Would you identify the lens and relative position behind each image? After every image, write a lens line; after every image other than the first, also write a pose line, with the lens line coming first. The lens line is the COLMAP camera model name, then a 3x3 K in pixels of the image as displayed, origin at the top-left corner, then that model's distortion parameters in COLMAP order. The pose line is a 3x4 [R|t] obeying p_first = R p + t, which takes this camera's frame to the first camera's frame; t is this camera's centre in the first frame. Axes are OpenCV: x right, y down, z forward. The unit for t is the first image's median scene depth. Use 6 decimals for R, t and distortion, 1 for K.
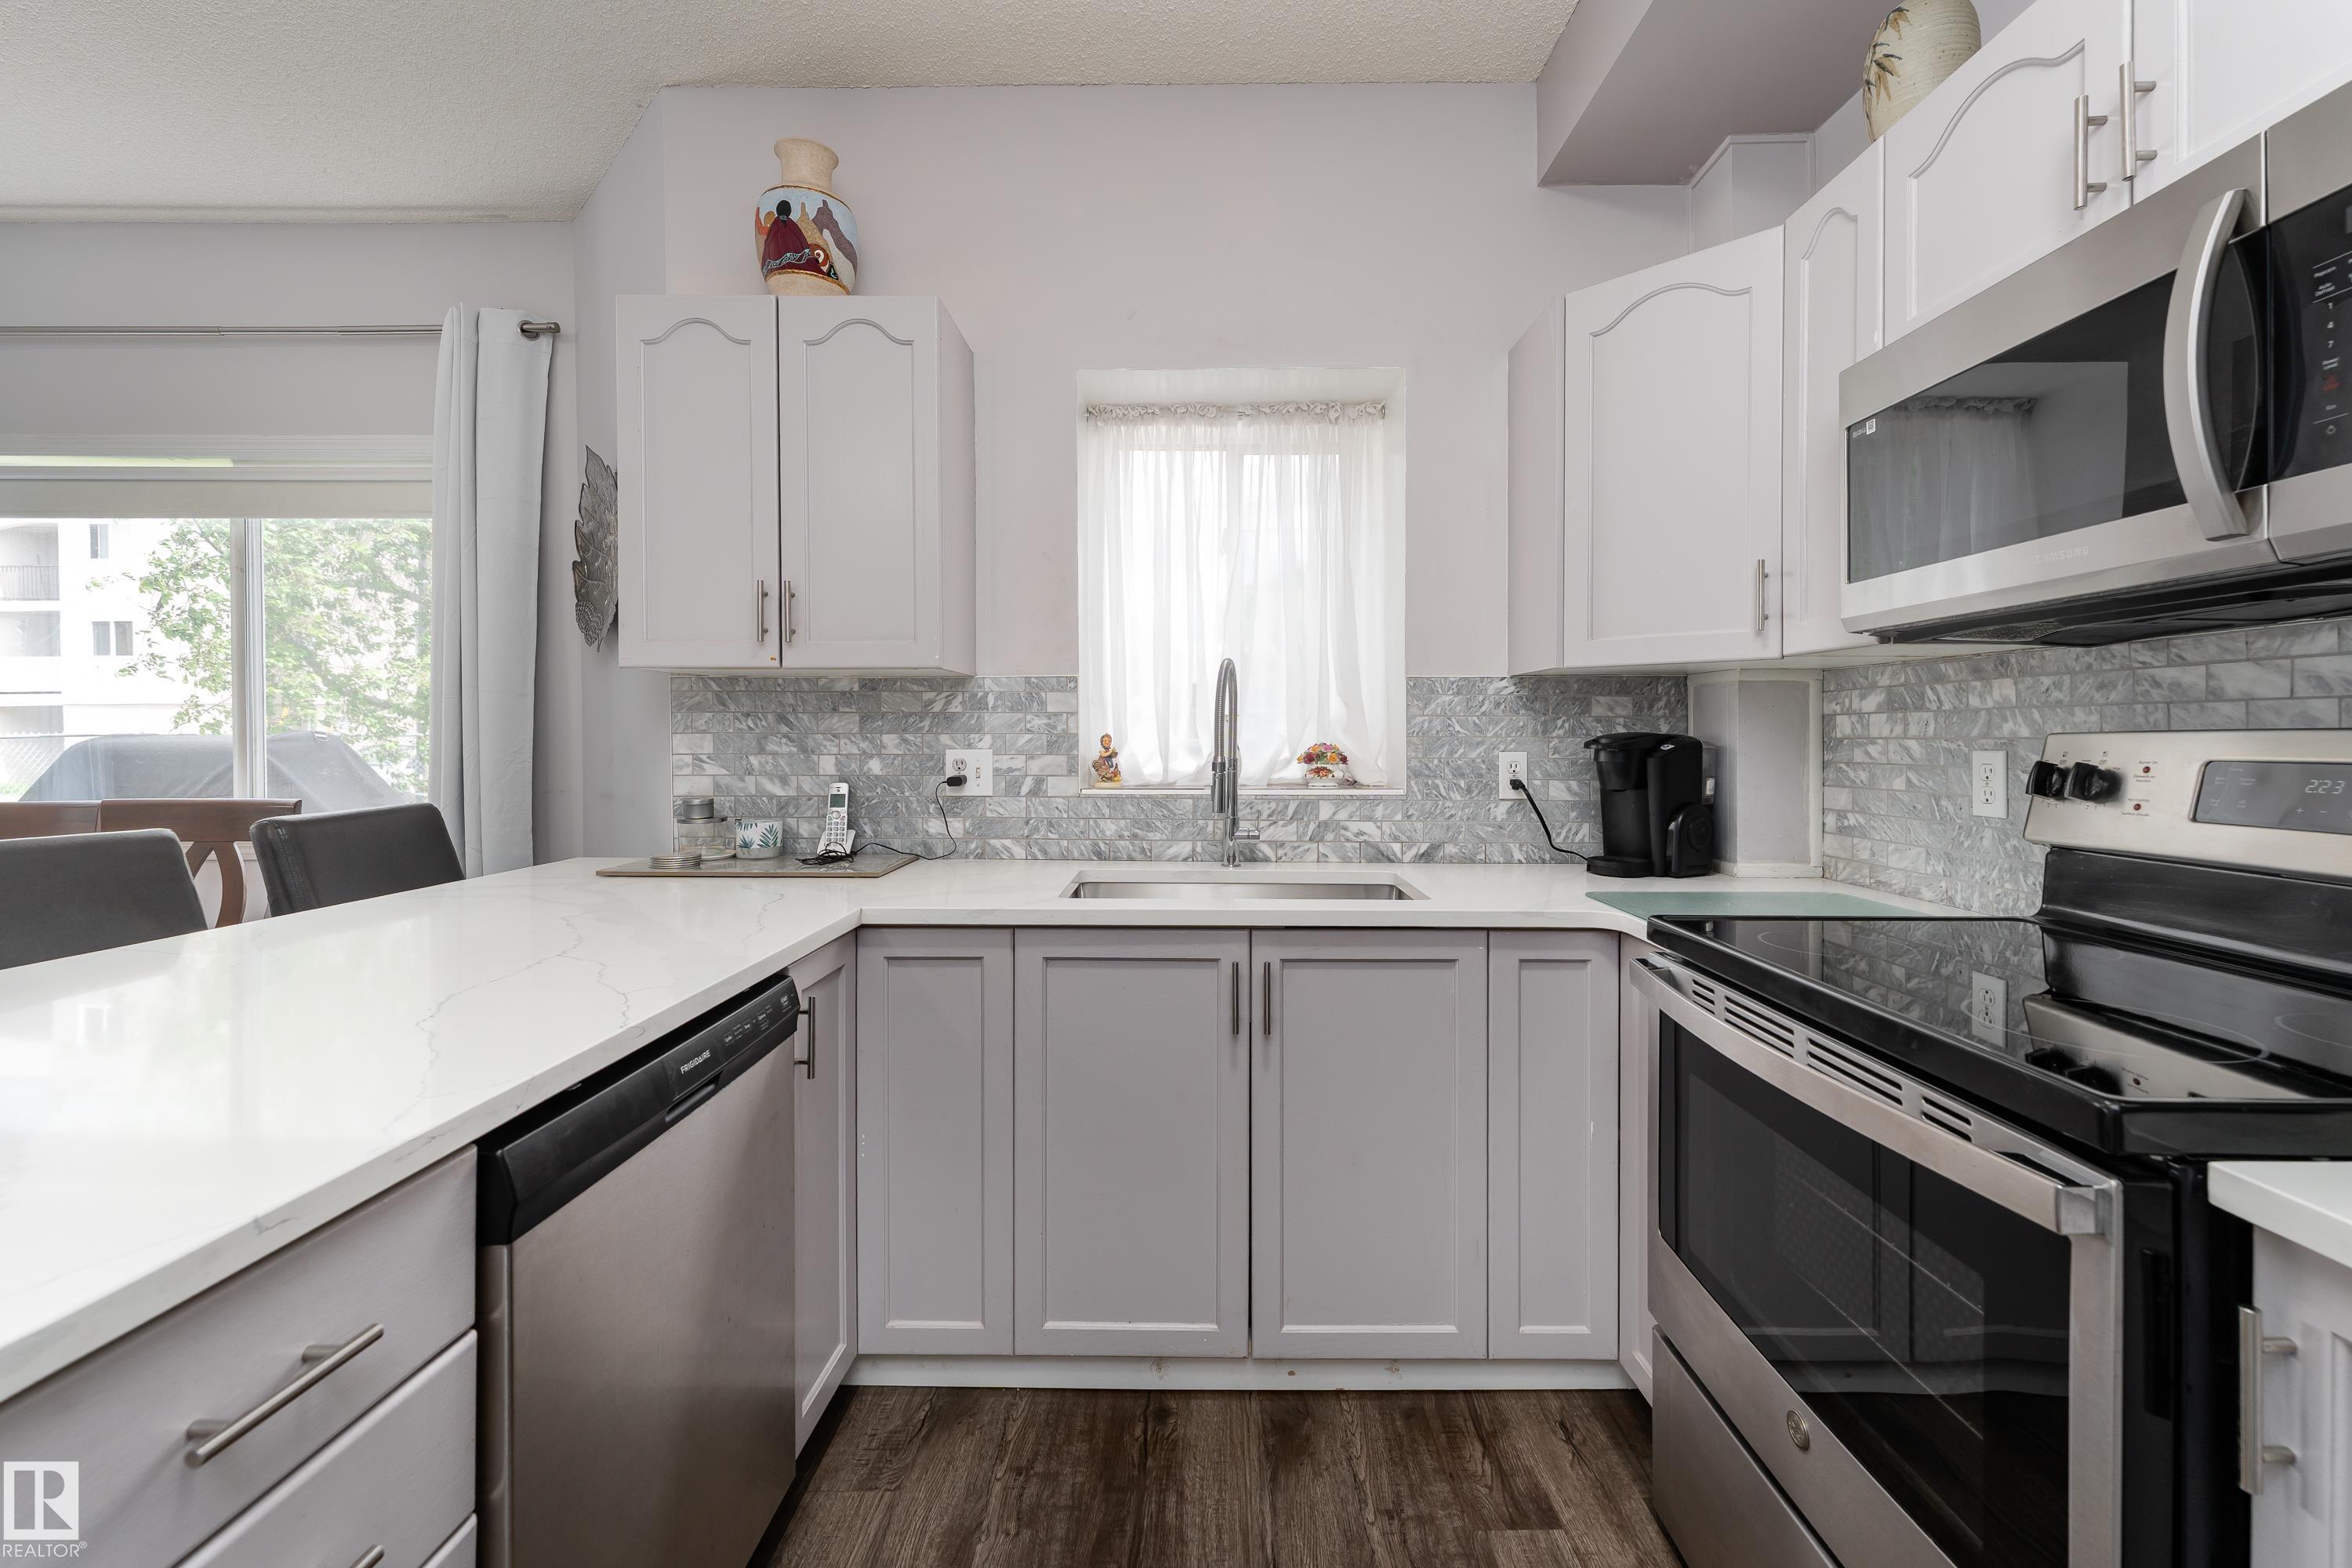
lens RADIAL K [[957.8, 0, 1137.6], [0, 957.8, 745.2], [0, 0, 1]] dist [-0.002694, -0.000144]
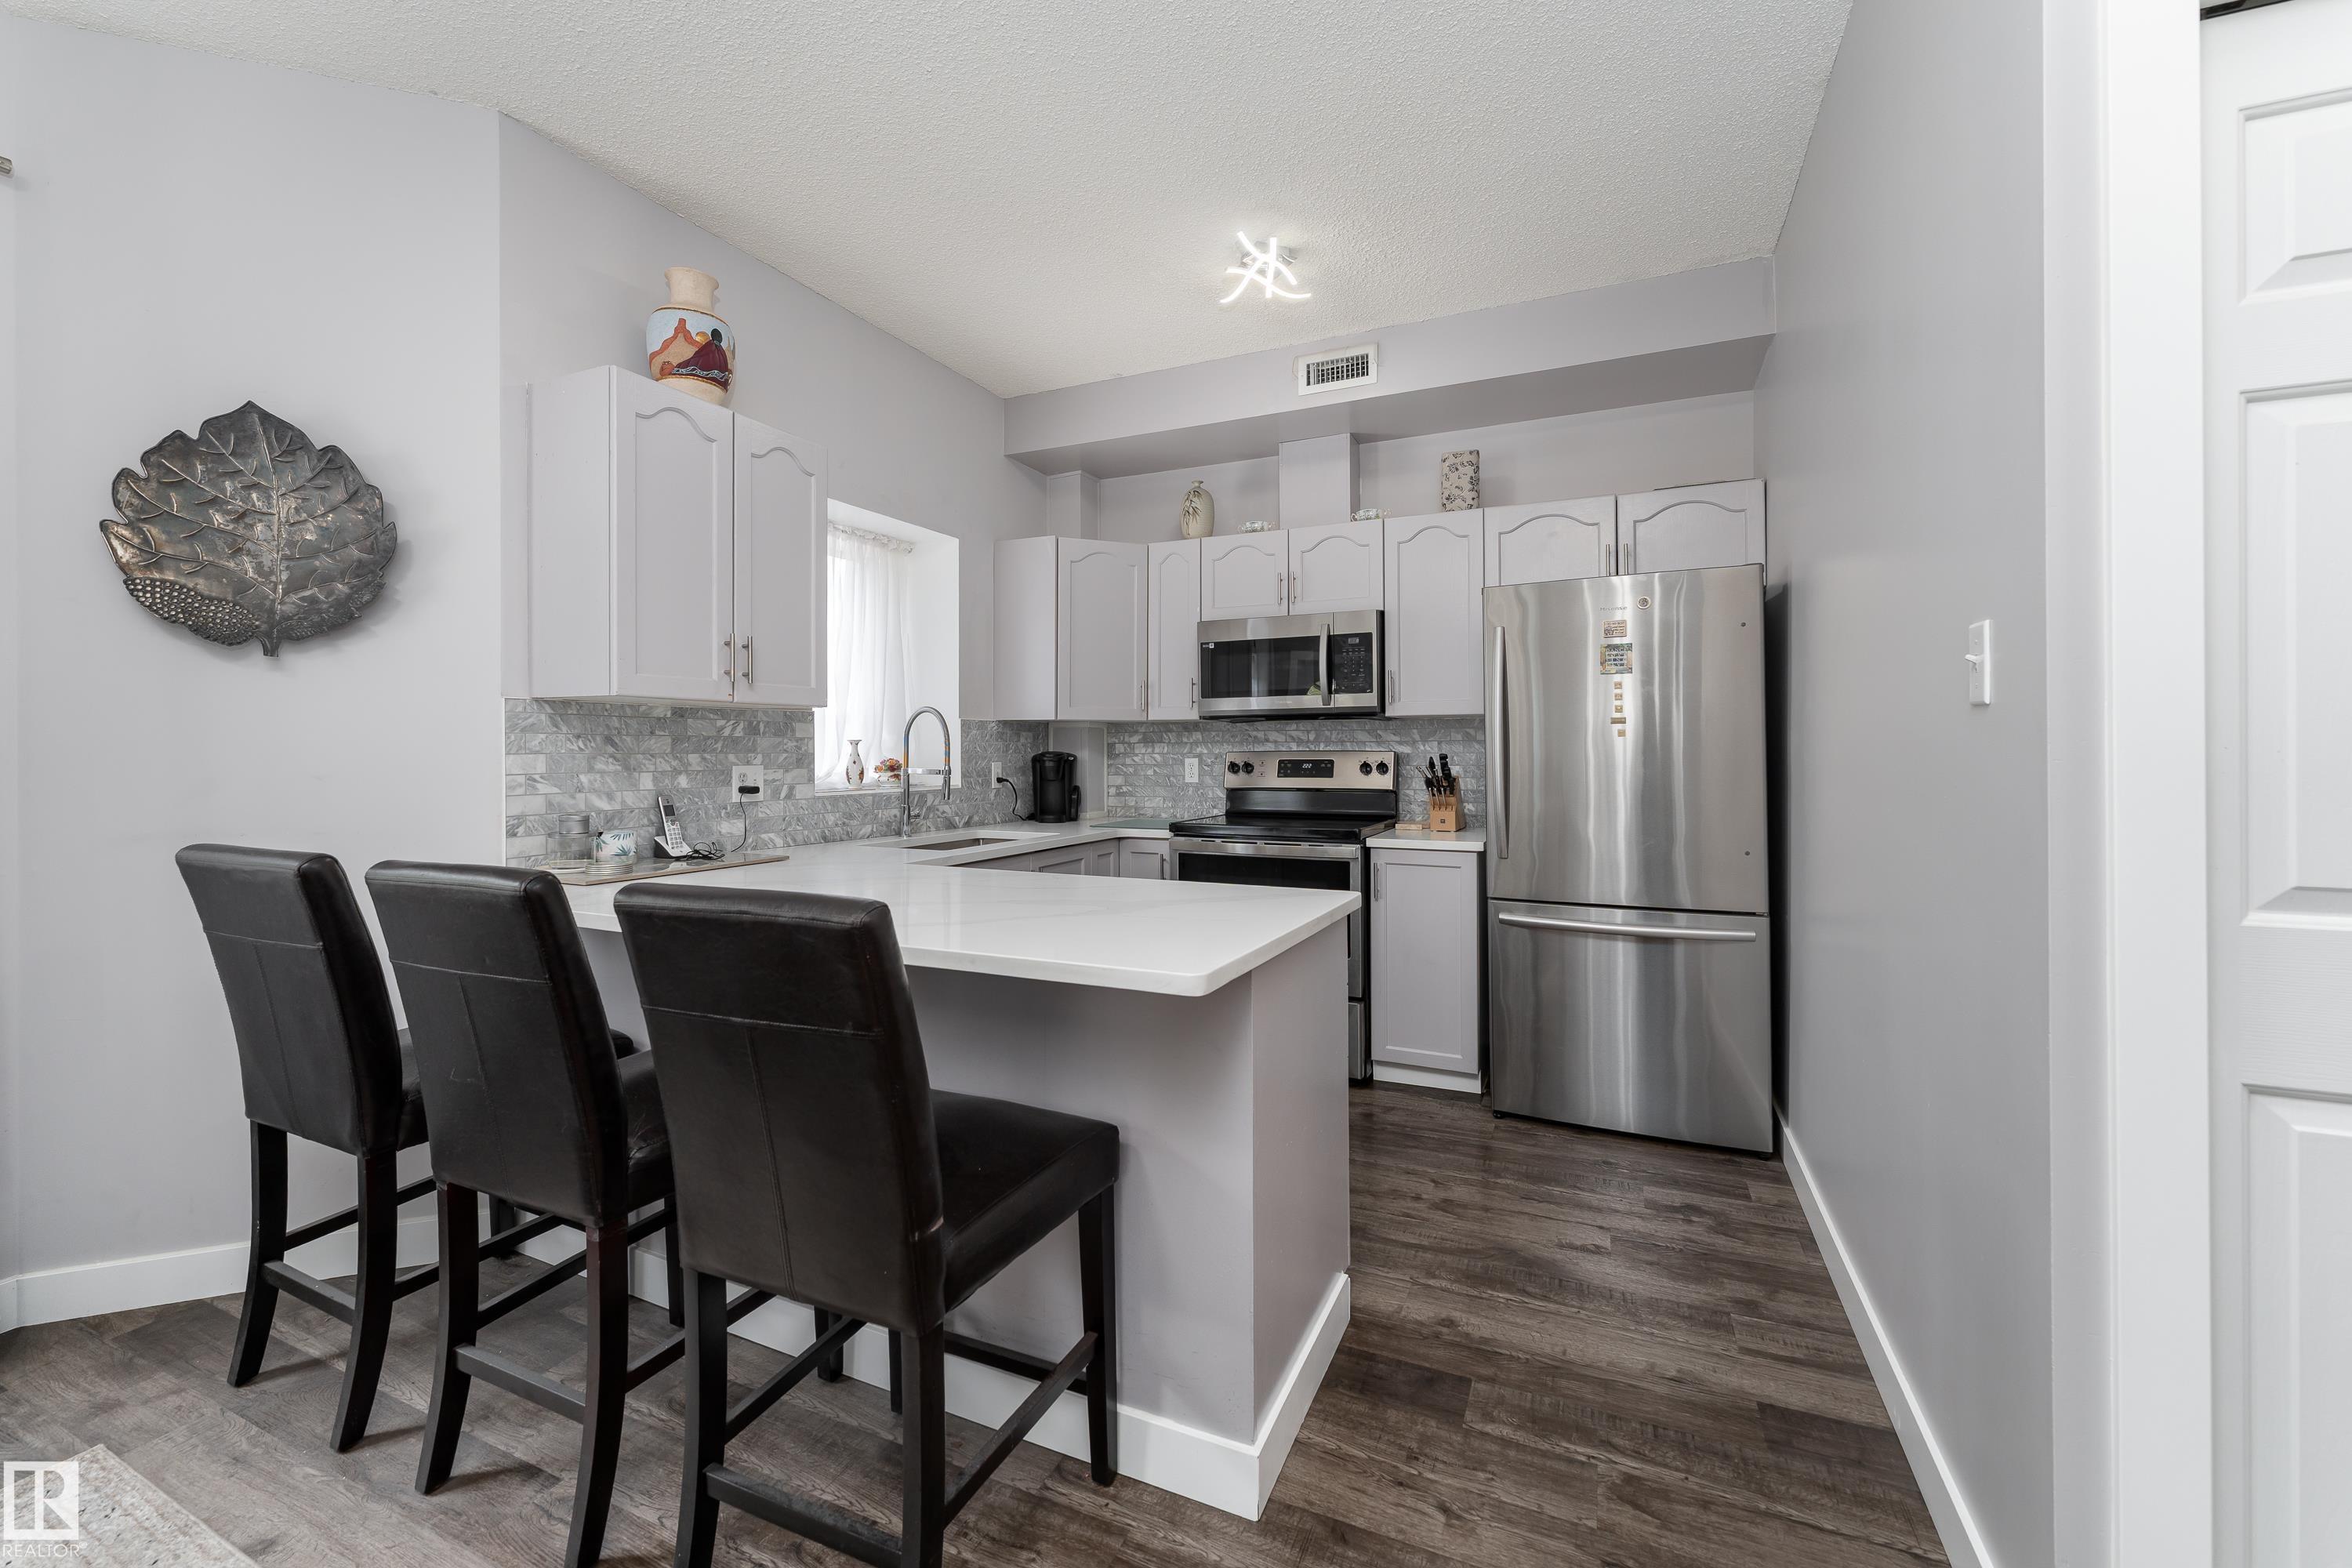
lens RADIAL K [[946.6, 0, 1163.0], [0, 946.6, 747.6], [0, 0, 1]] dist [-0.002519, -0.000202]
pose [[0.421712, 0.001716, 0.906728, -1.098548], [0.012005, 0.999900, -0.007475, -0.003548], [-0.906650, 0.014038, 0.421650, -0.041097]]
